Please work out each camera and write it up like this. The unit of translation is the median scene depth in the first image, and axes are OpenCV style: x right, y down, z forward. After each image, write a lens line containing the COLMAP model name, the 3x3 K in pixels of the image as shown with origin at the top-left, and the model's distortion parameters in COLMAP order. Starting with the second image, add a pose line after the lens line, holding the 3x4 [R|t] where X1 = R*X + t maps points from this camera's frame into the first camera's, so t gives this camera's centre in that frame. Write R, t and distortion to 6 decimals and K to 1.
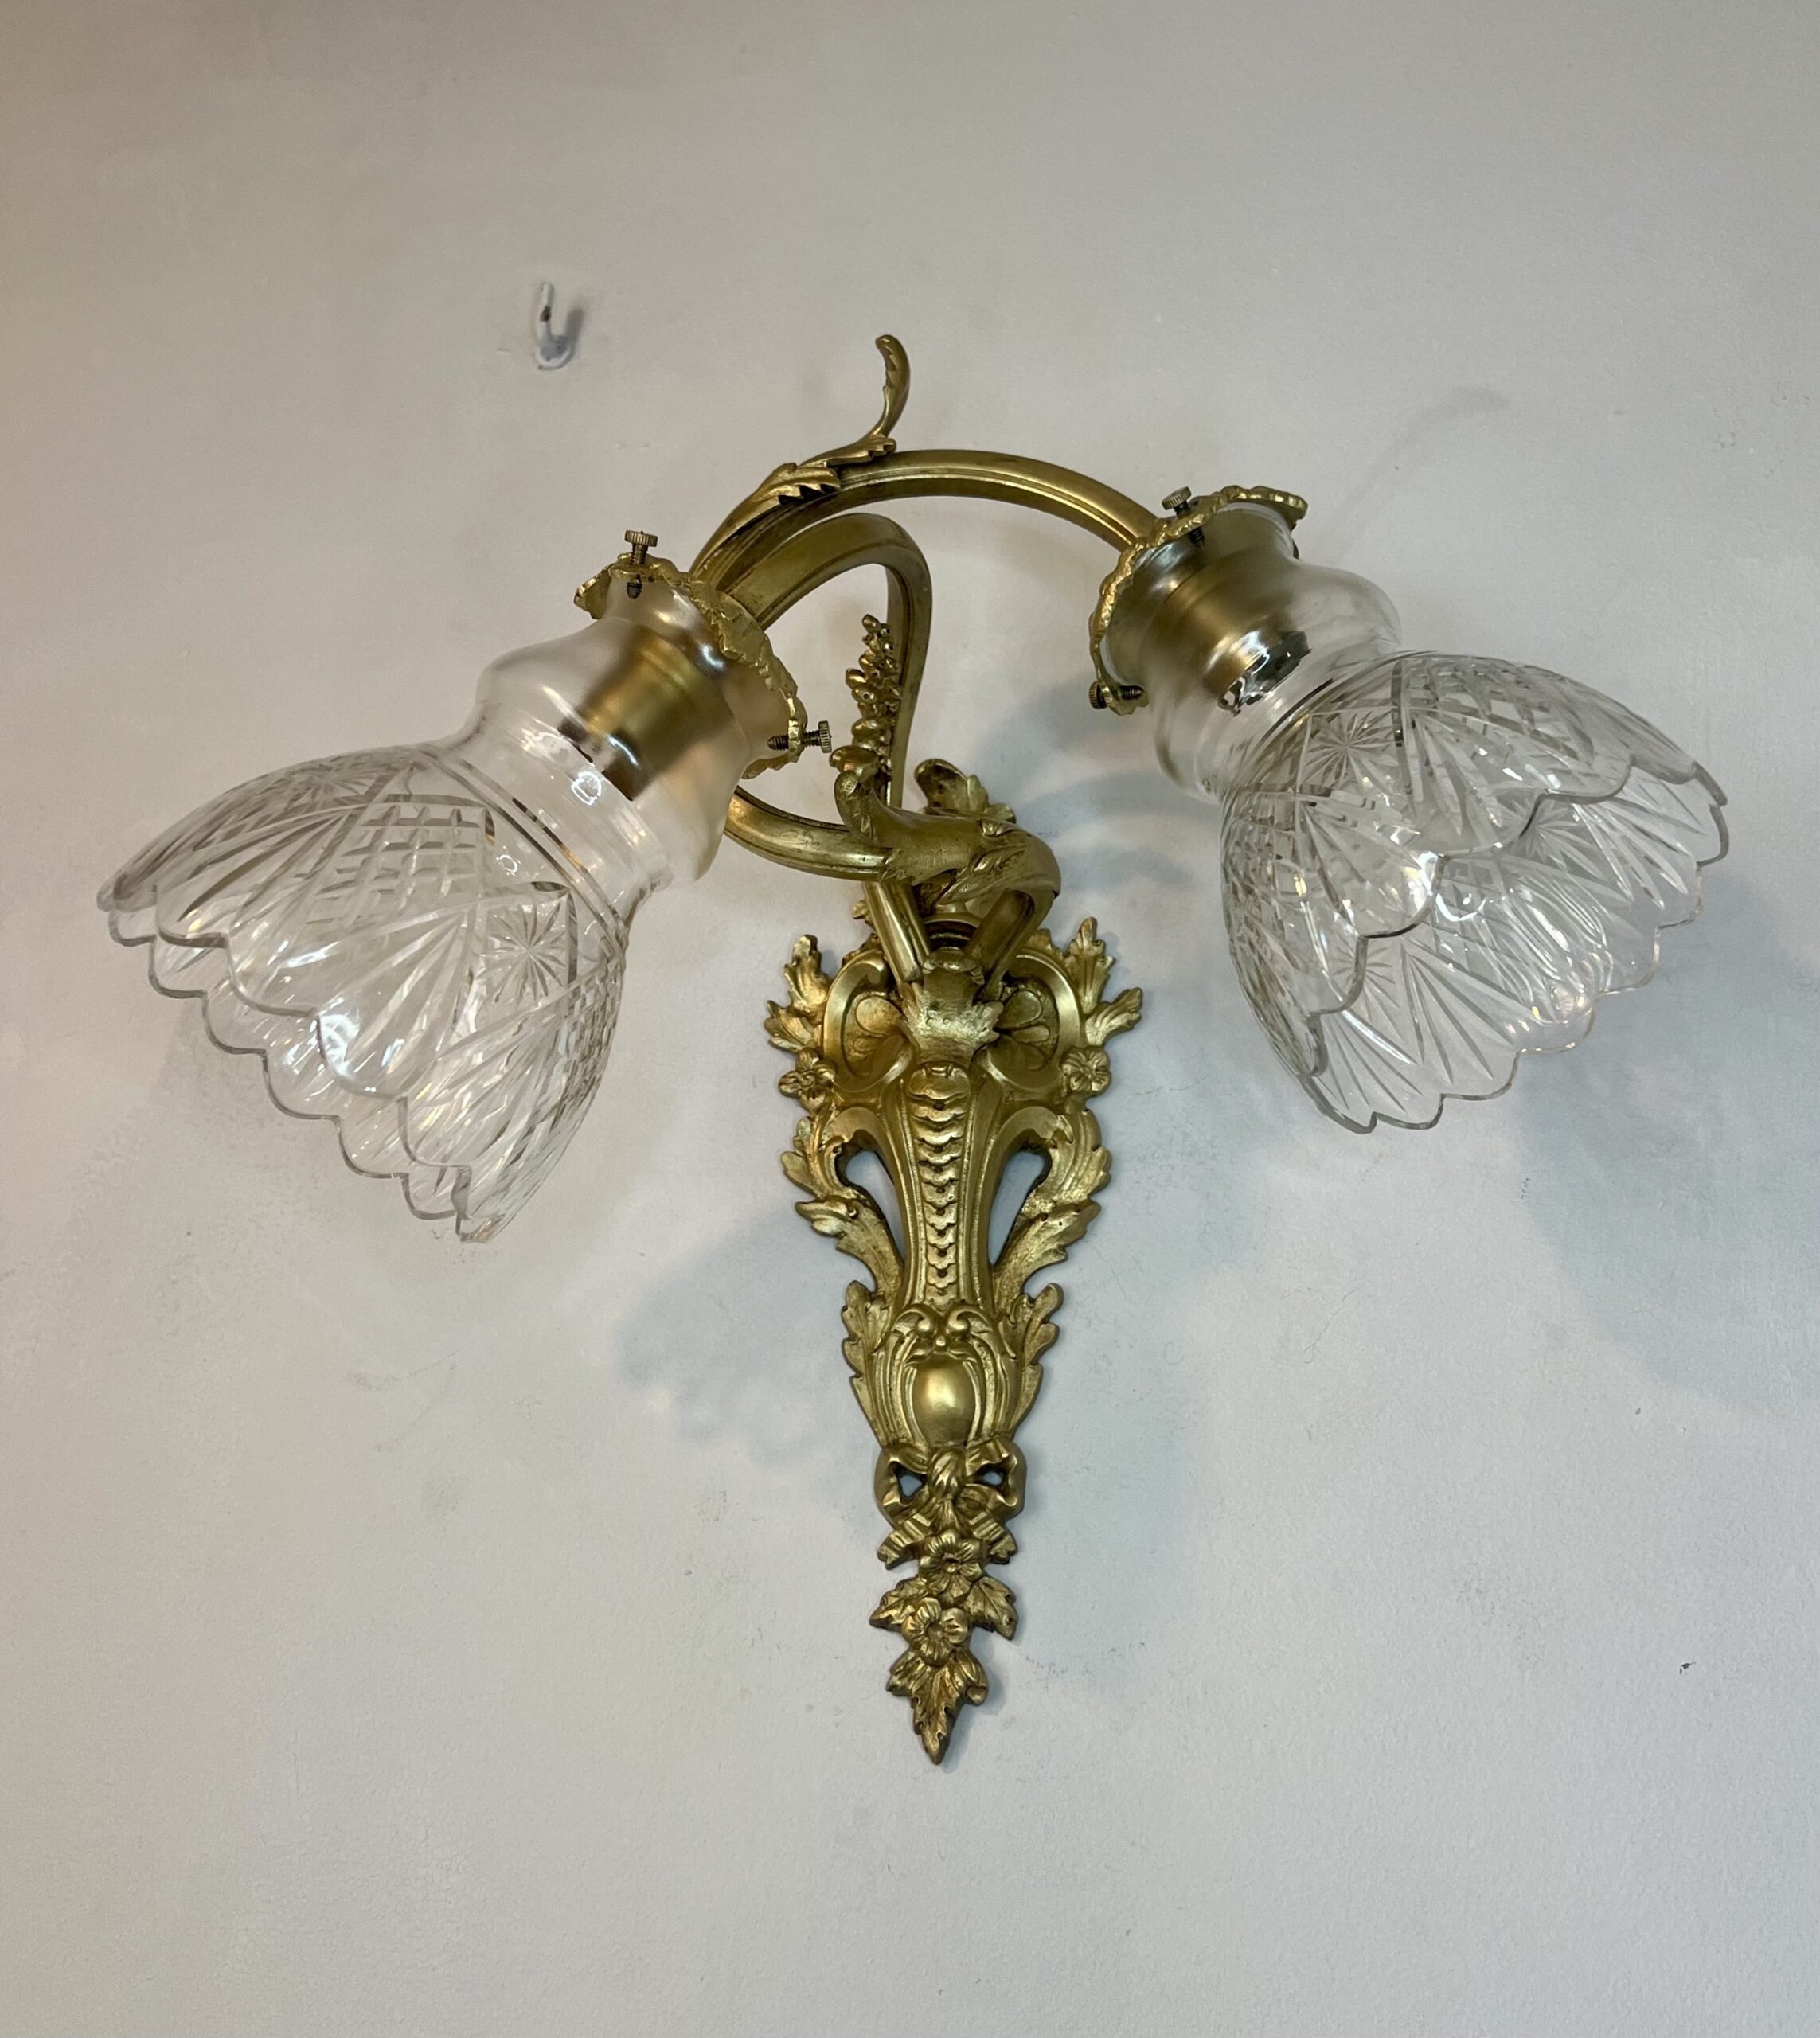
lens RADIAL K [[2210.5, 0, 914.5], [0, 2210.5, 1024.3], [0, 0, 1]] dist [0.114618, 0.000000]
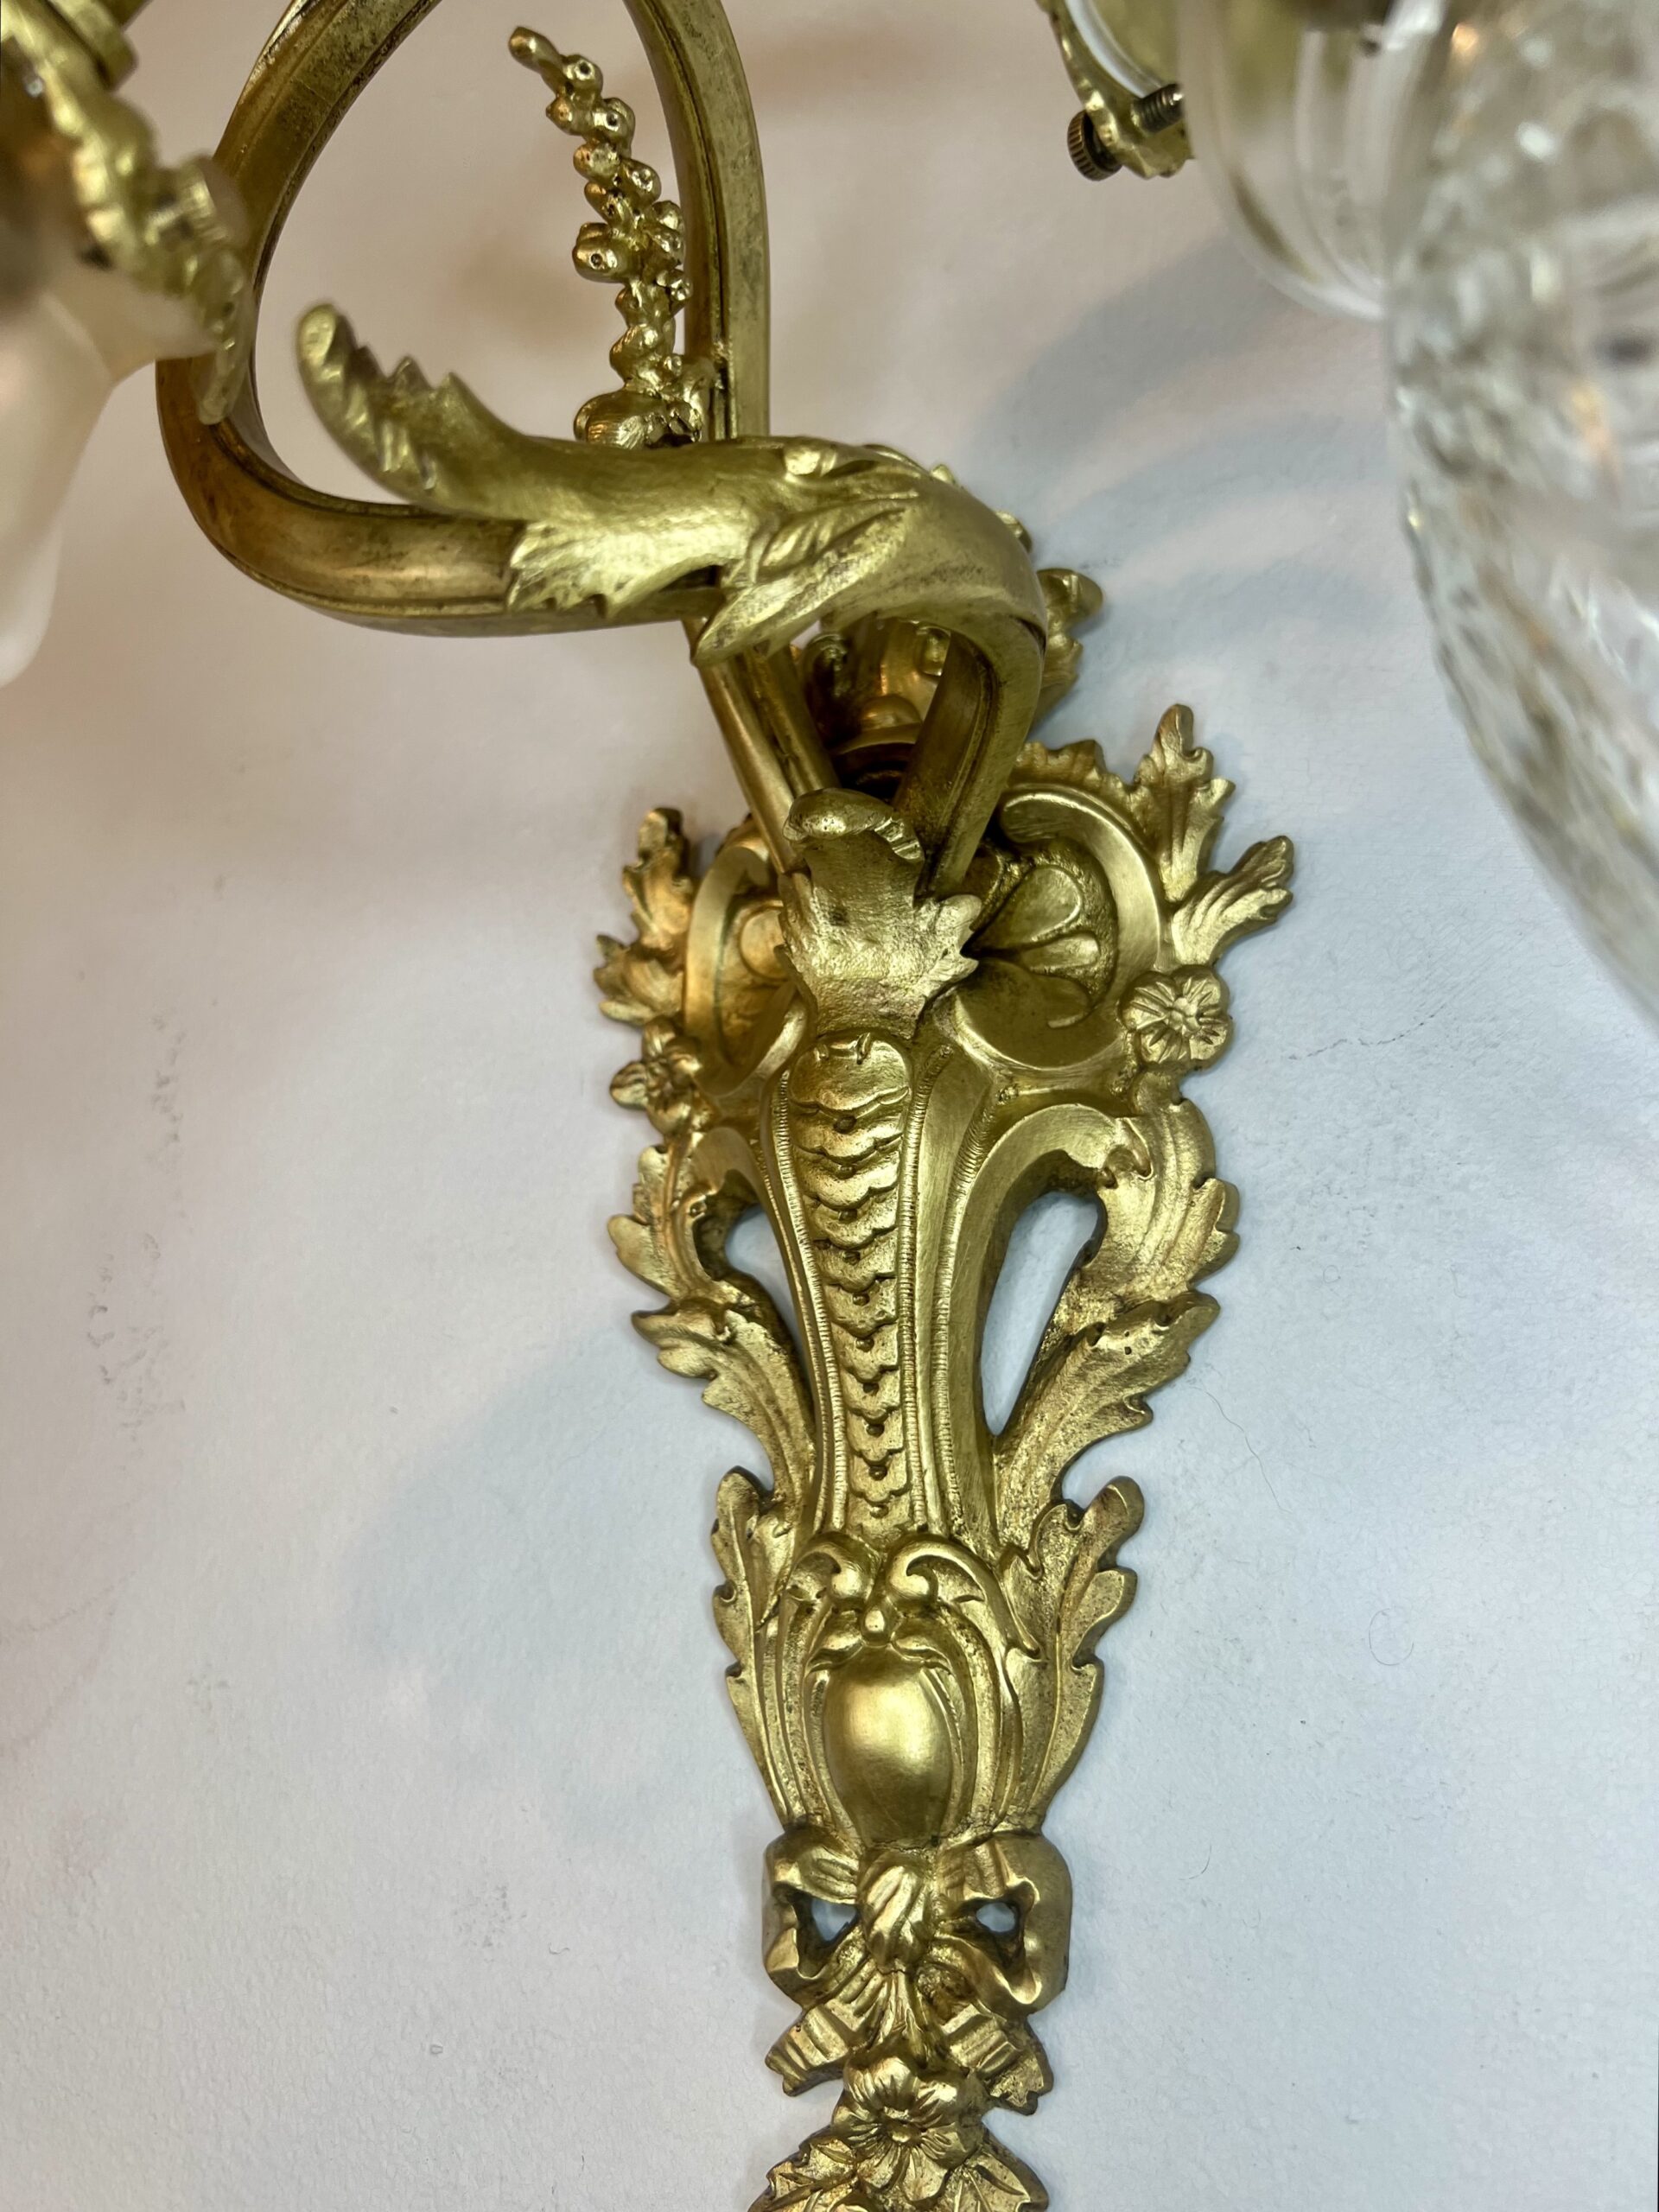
lens RADIAL K [[1770.2, 0, 809.0], [0, 1770.2, 1093.2], [0, 0, 1]] dist [0.003985, -0.021555]
pose [[0.964680, -0.071441, -0.253552, 0.099456], [0.091143, 0.993594, 0.066812, 0.004177], [0.247155, -0.087561, 0.965012, 0.620771]]
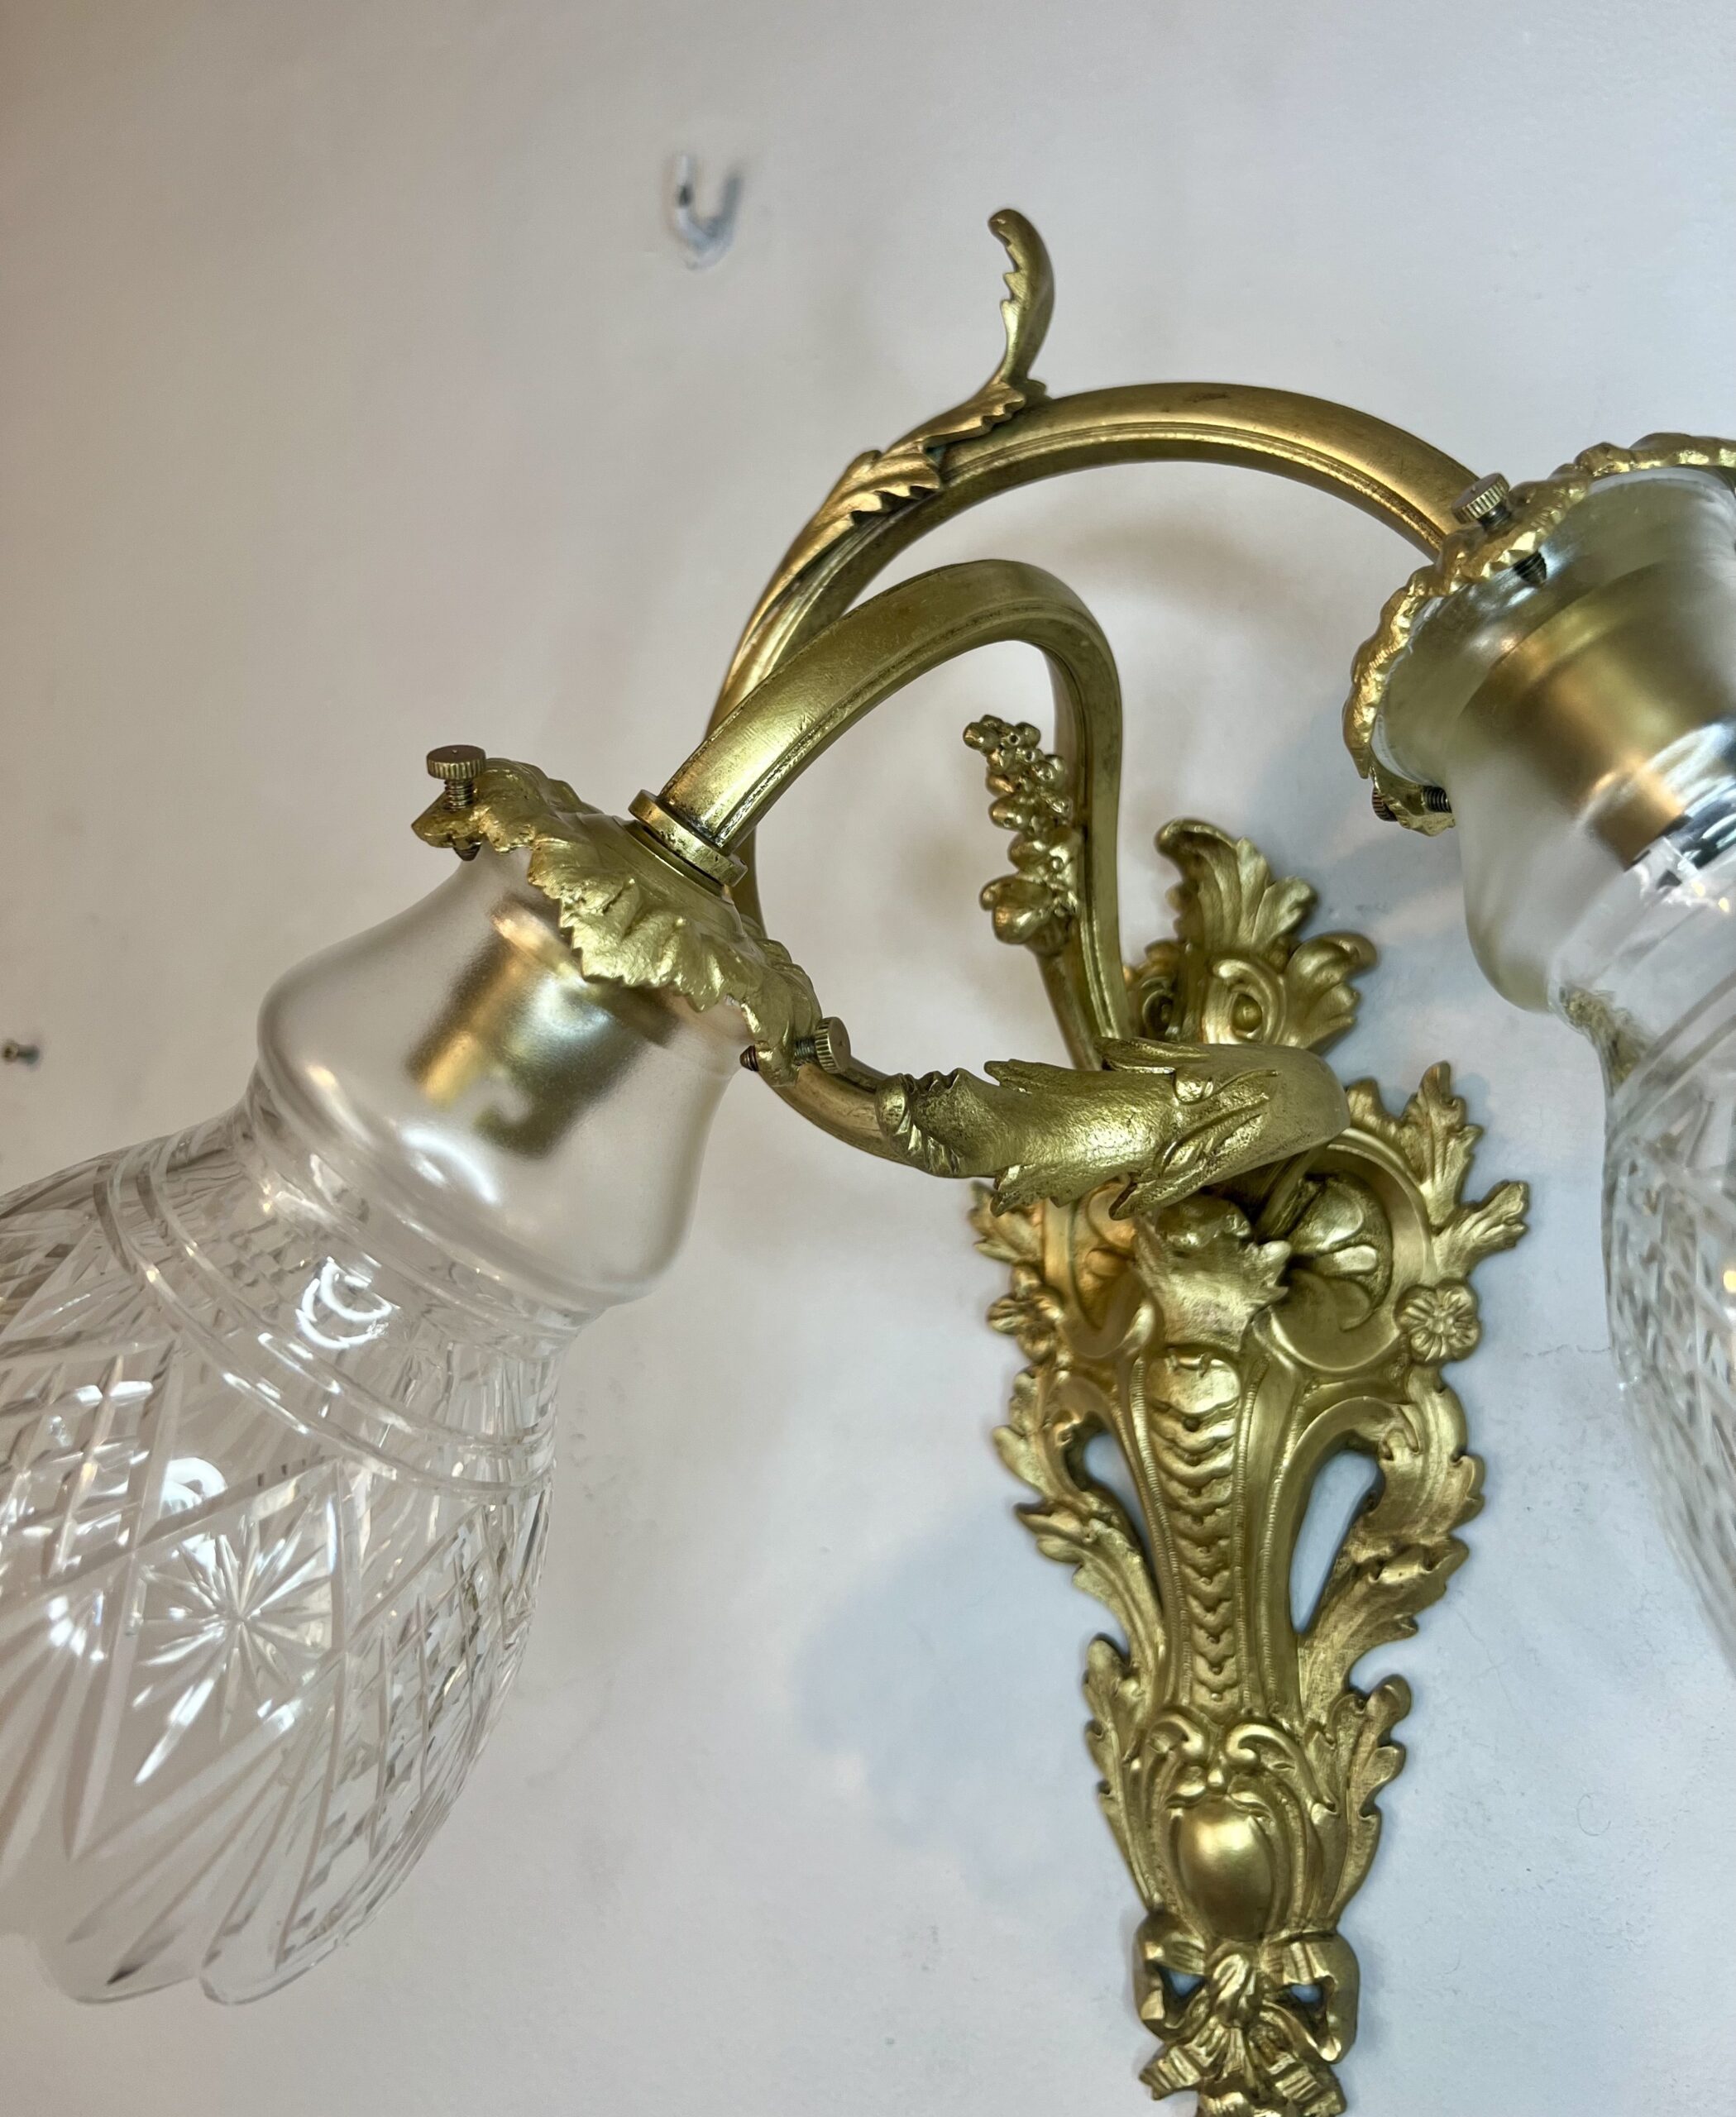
lens RADIAL K [[1835.4, 0, 874.3], [0, 1835.4, 936.7], [0, 0, 1]] dist [0.019717, -0.042682]
pose [[0.946033, -0.058422, -0.318760, 0.102161], [0.110541, 0.982799, 0.147941, -0.191189], [0.304634, -0.175193, 0.936219, 0.482699]]
